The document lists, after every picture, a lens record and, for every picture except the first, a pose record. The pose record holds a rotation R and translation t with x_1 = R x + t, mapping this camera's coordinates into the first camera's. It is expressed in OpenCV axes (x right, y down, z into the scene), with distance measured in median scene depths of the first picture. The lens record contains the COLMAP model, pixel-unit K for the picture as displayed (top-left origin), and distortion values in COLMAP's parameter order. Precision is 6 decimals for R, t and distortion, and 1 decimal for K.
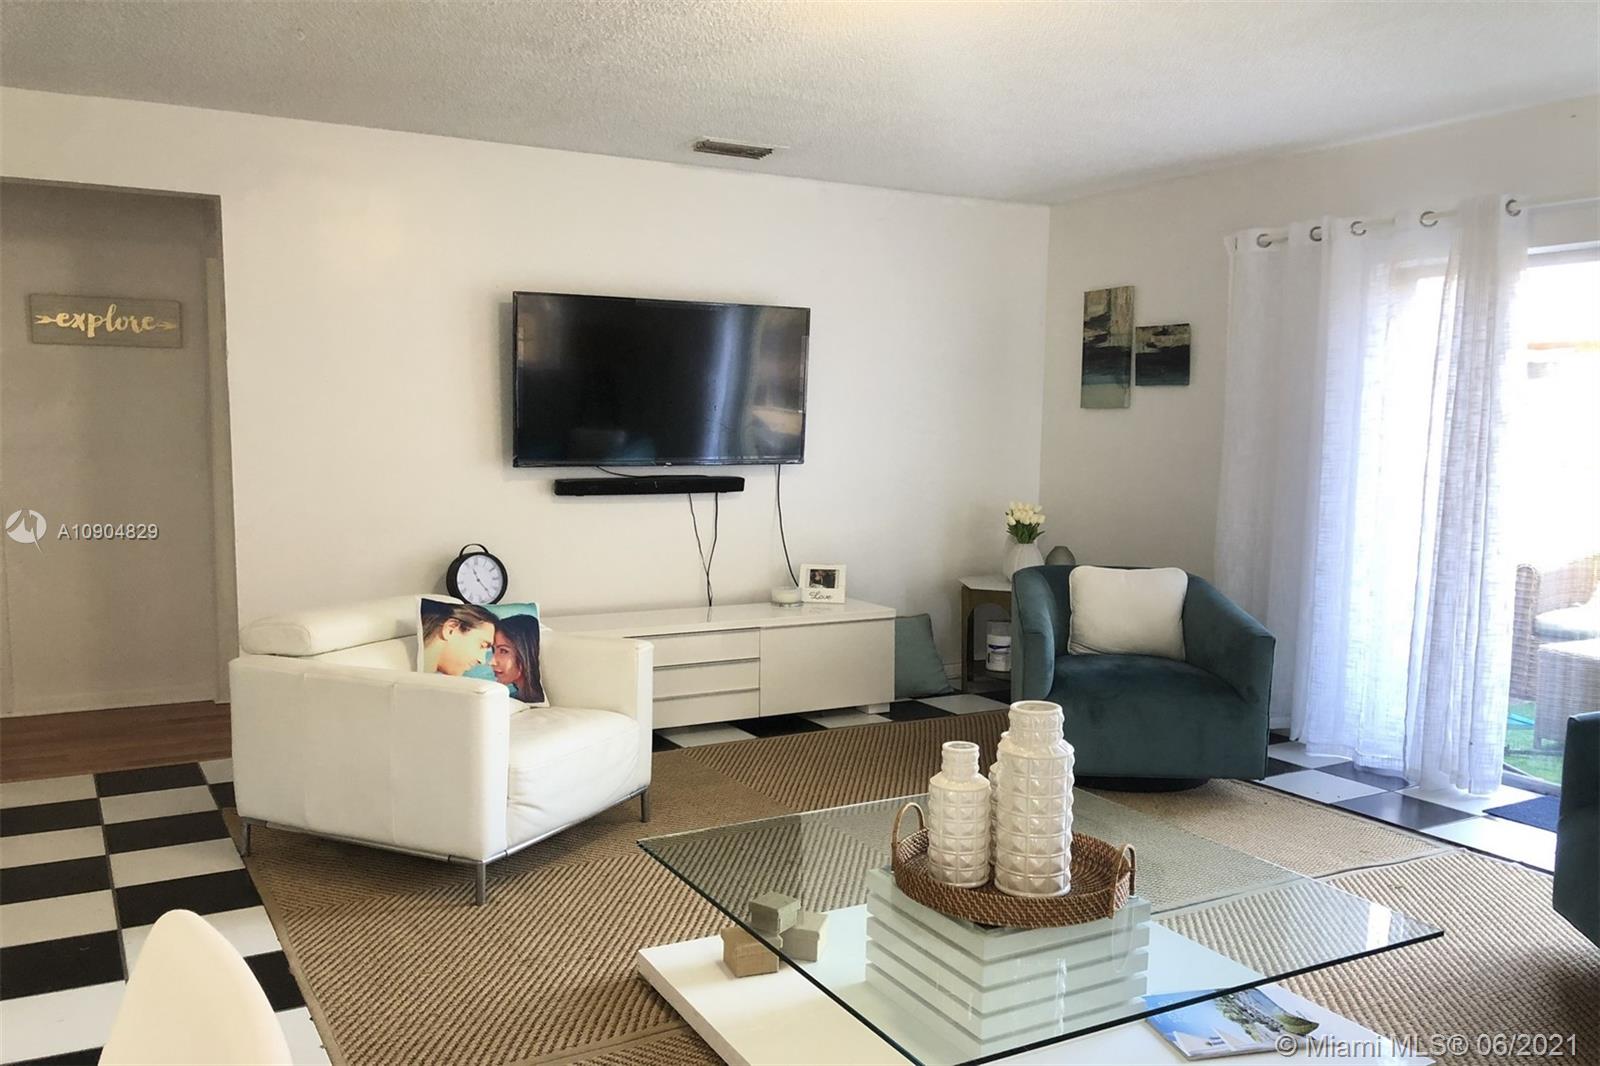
lens RADIAL K [[1327.8, 0, 798.5], [0, 1327.8, 576.4], [0, 0, 1]] dist [0.057703, -0.069155]
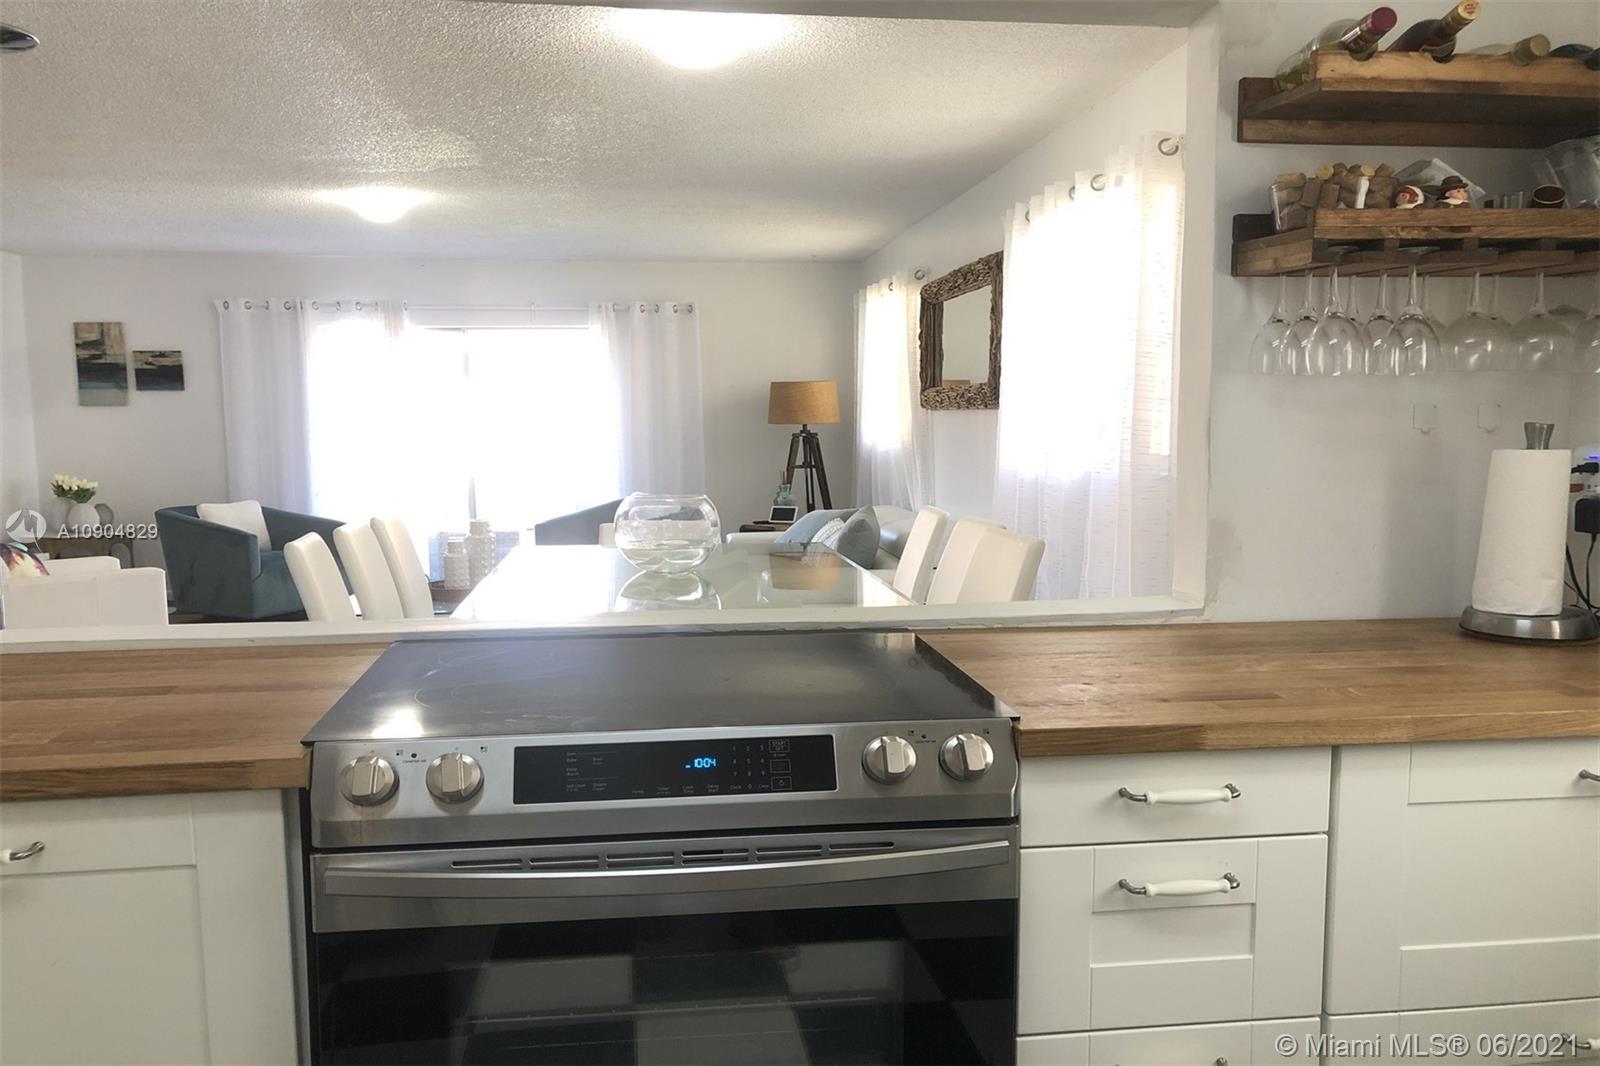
lens RADIAL K [[1327.8, 0, 798.5], [0, 1327.8, 576.4], [0, 0, 1]] dist [0.057703, -0.069155]
pose [[0.386767, -0.124957, 0.913672, -0.851119], [0.121435, 0.989050, 0.083862, 0.024620], [-0.914147, 0.078517, 0.397706, -0.241160]]
